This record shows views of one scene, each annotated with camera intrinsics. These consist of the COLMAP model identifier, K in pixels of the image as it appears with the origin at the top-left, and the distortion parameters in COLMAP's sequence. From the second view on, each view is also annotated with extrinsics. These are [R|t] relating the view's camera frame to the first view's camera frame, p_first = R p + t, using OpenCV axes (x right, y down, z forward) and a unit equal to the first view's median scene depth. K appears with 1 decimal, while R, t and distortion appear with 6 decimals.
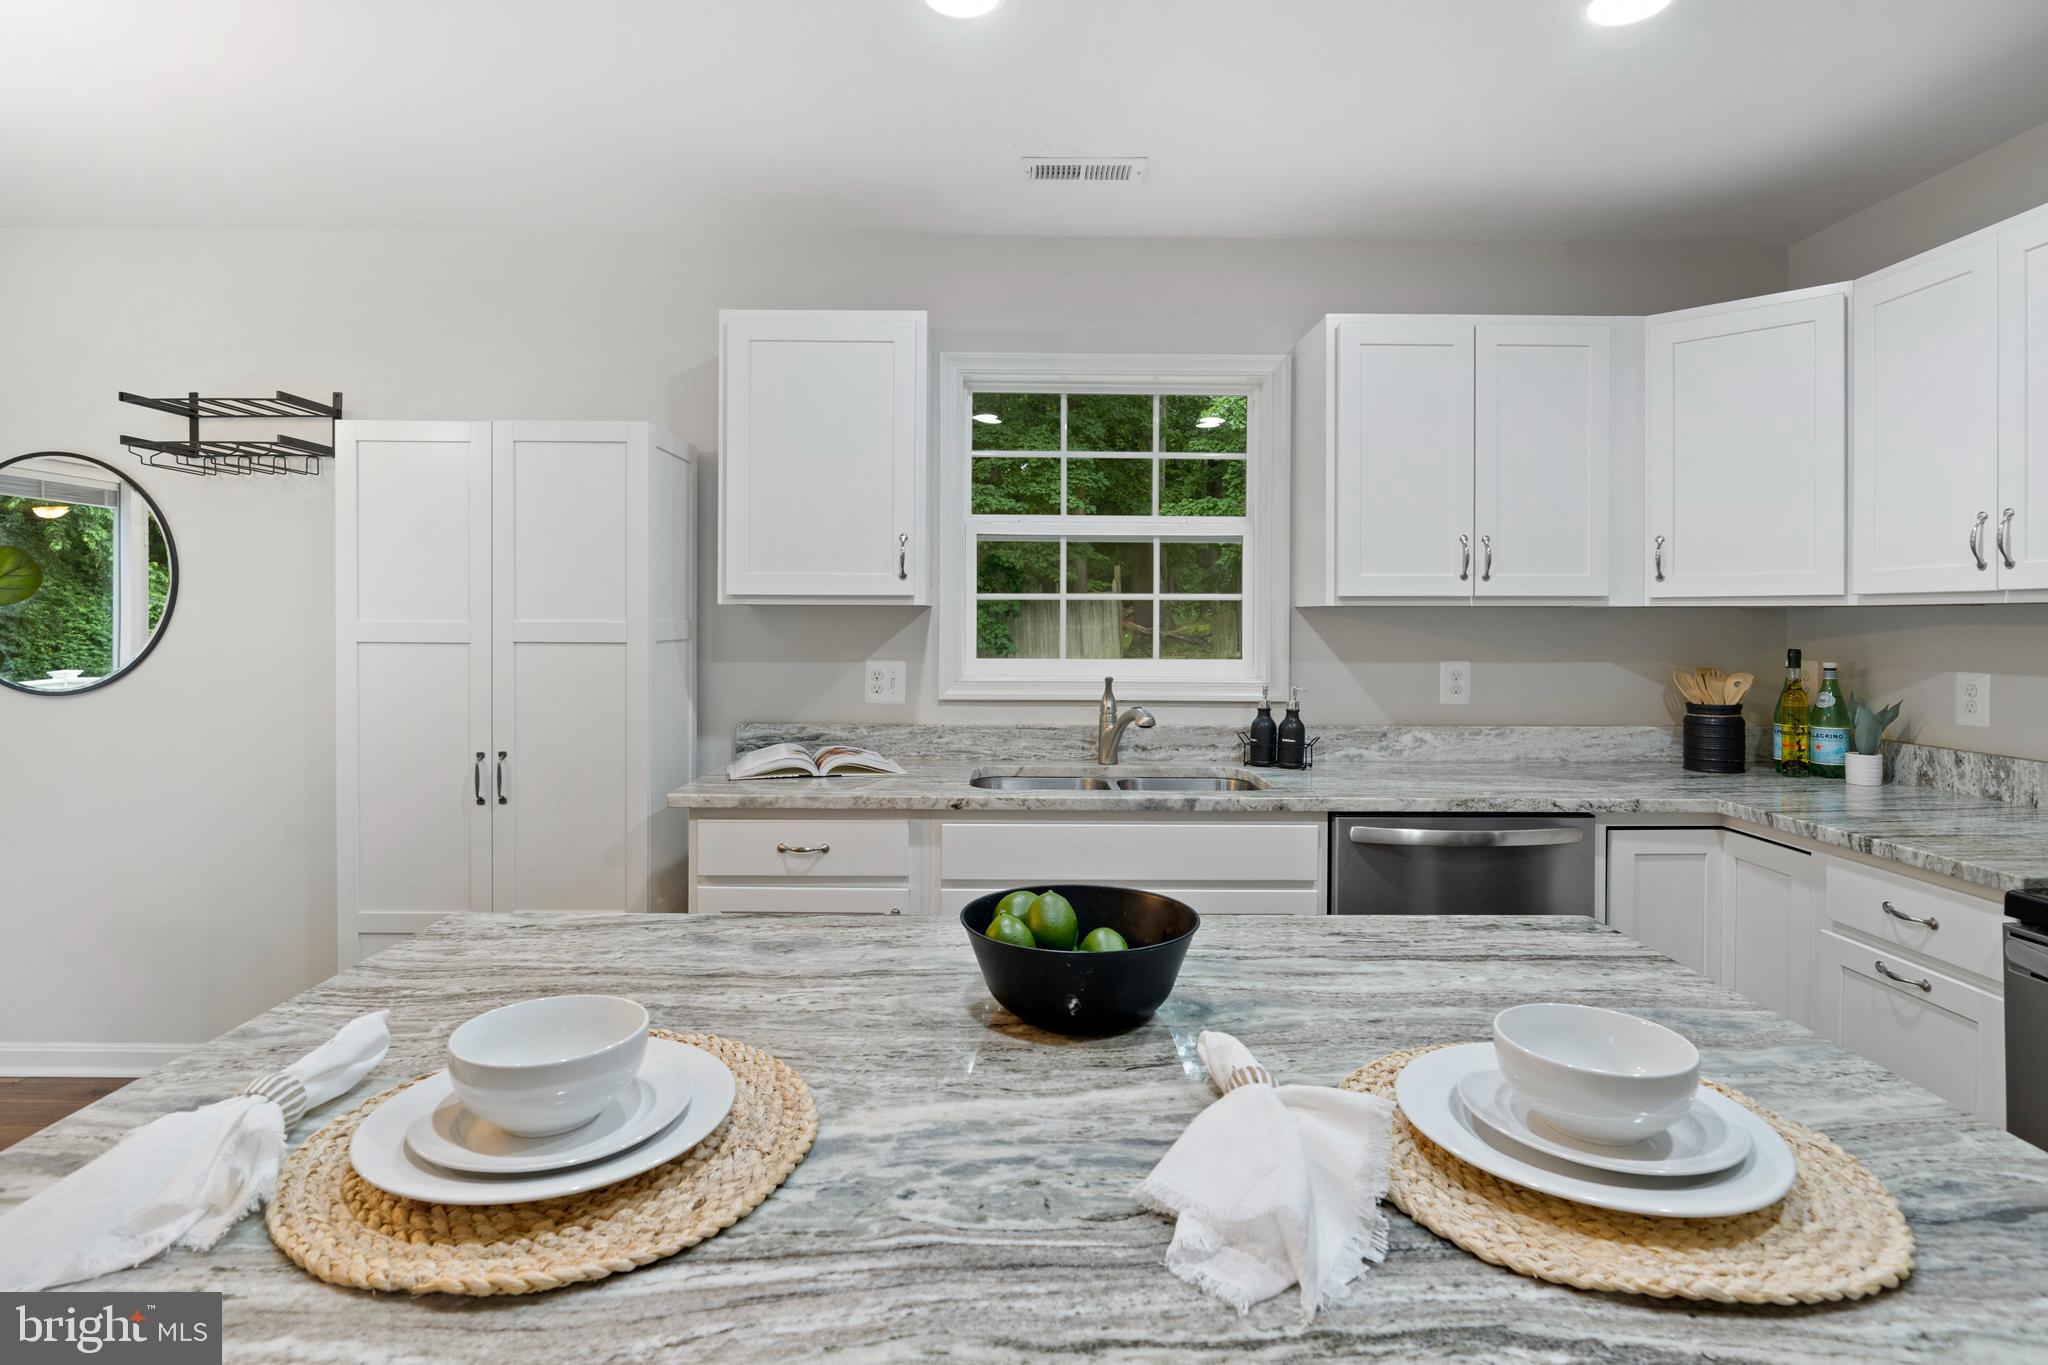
lens RADIAL K [[992.3, 0, 1055.3], [0, 992.3, 631.7], [0, 0, 1]] dist [-0.005526, -0.000481]
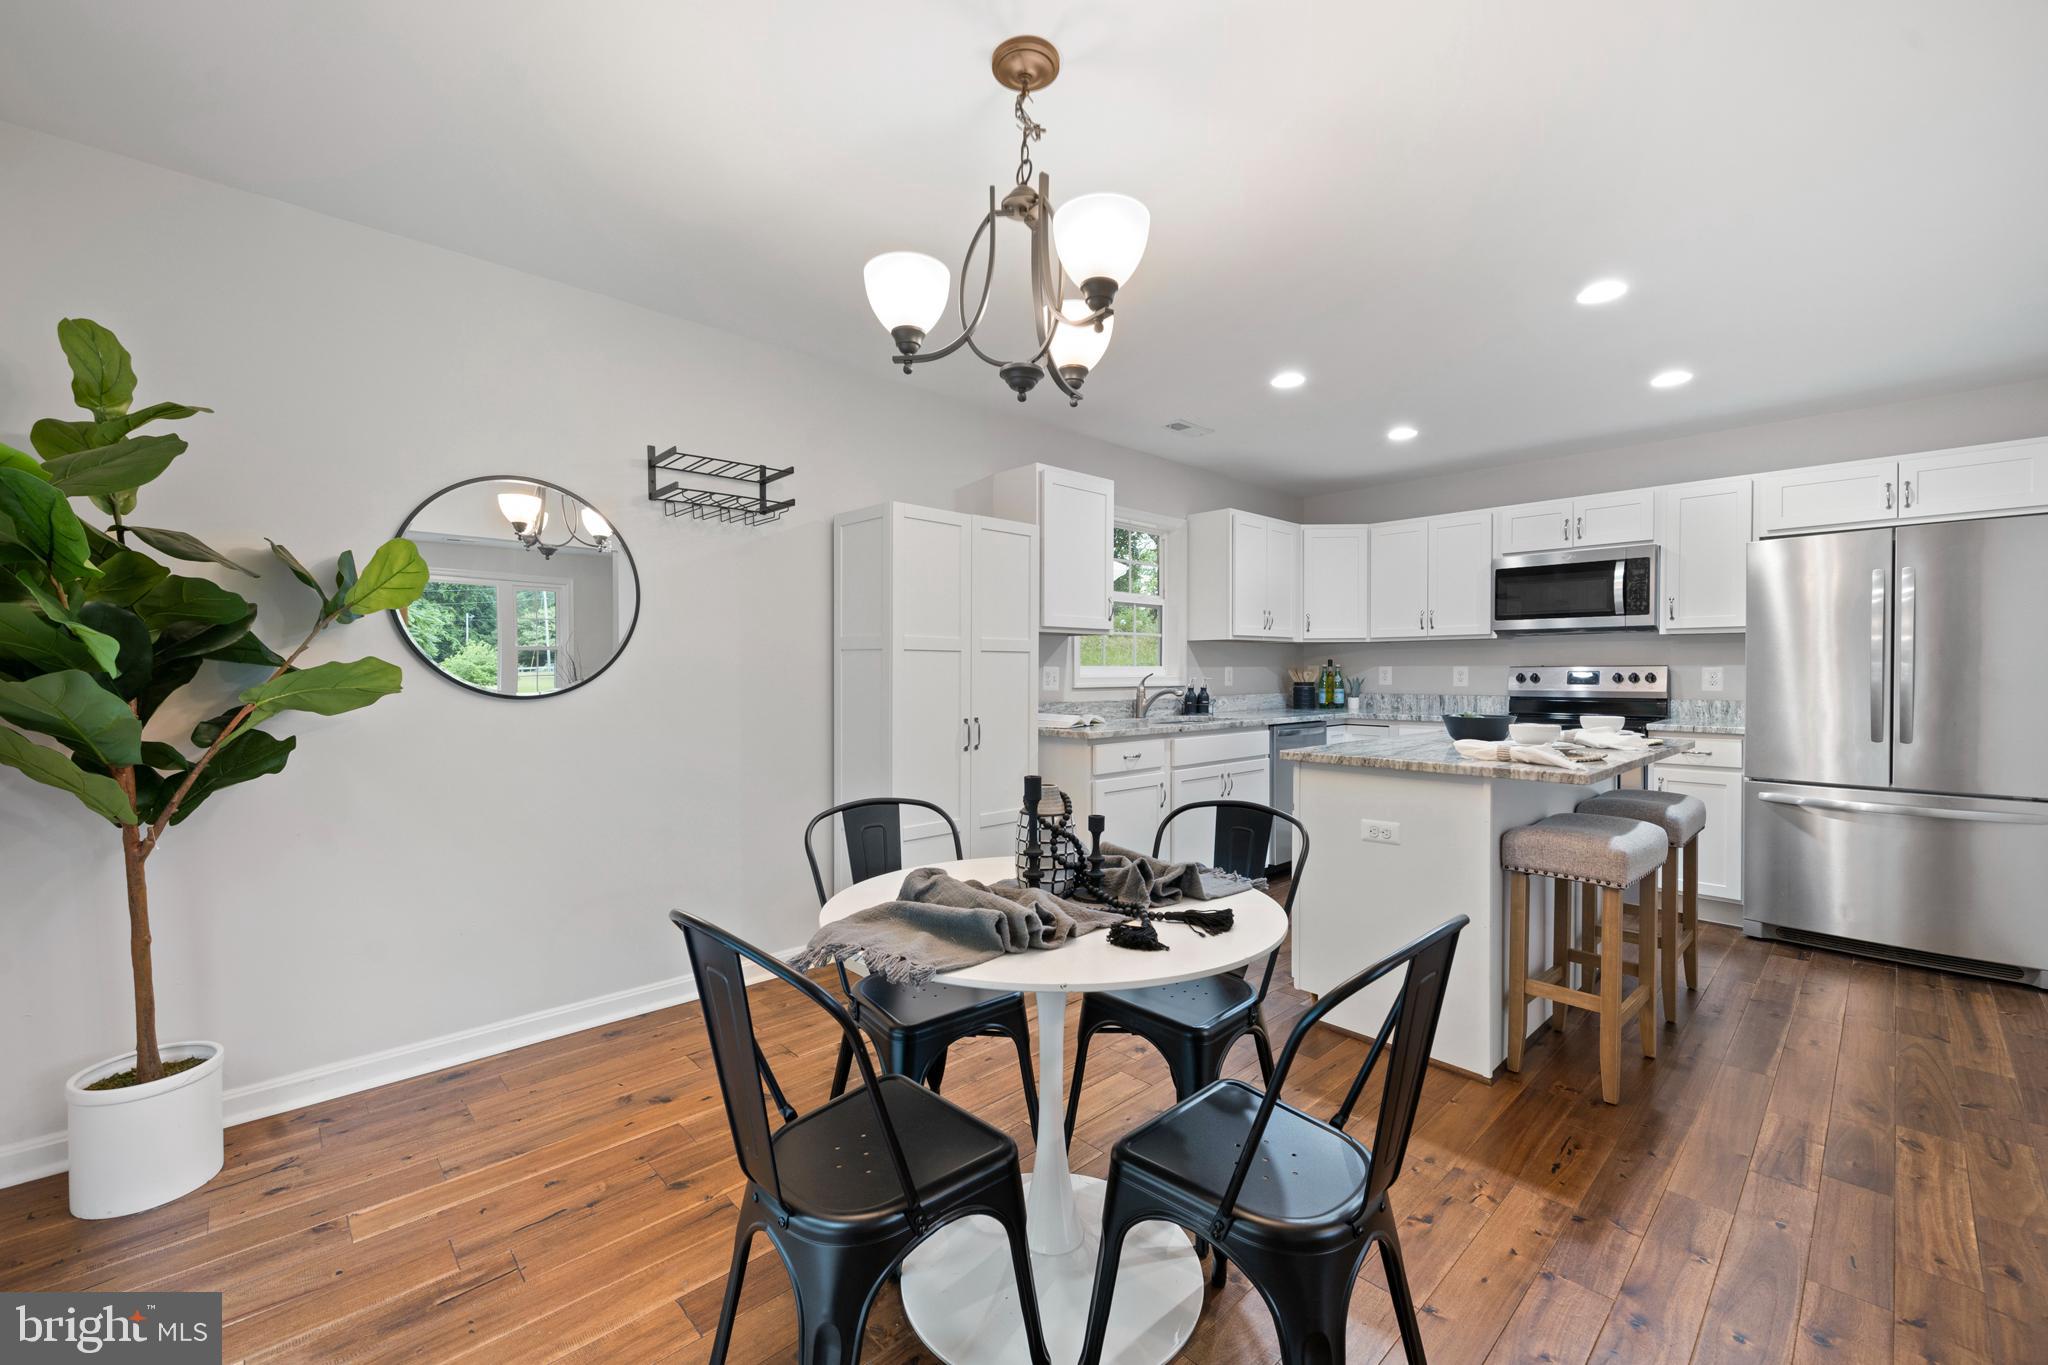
lens RADIAL K [[838.6, 0, 1024.3], [0, 838.6, 679.1], [0, 0, 1]] dist [-0.007701, -0.000573]
pose [[0.733775, -0.012940, 0.679270, -1.257433], [0.009074, 0.999916, 0.009246, 0.038815], [-0.679332, -0.000621, 0.733830, -0.063517]]
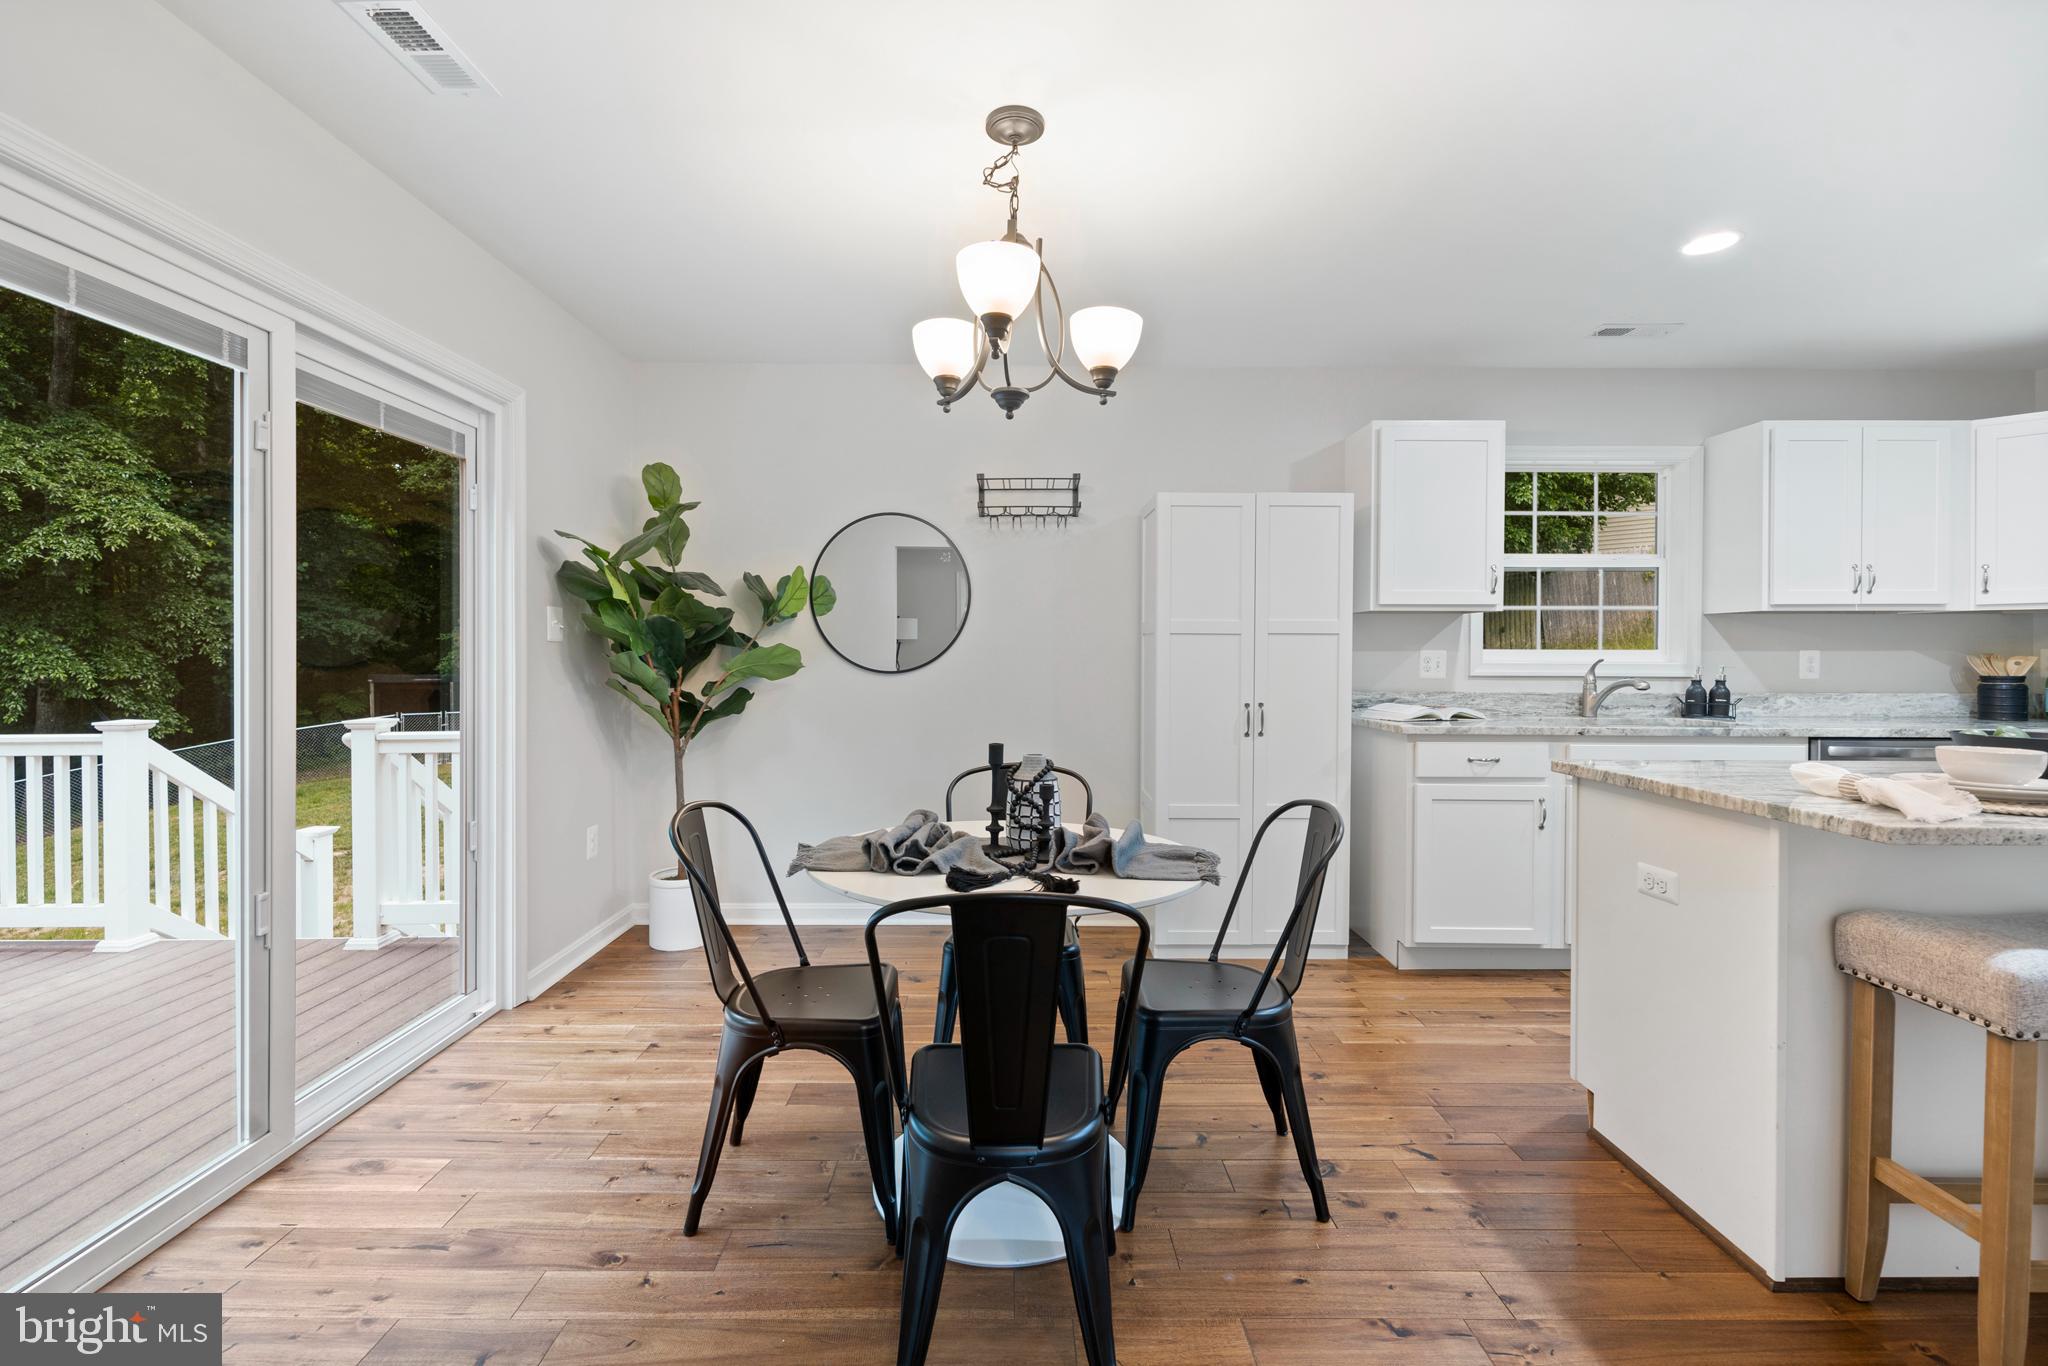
lens RADIAL K [[885.8, 0, 1010.4], [0, 885.8, 665.5], [0, 0, 1]] dist [-0.003559, -0.000780]
pose [[0.999809, -0.002079, -0.019455, -0.811600], [0.002197, 0.999979, 0.006070, 0.044623], [0.019442, -0.006112, 0.999792, -0.368552]]
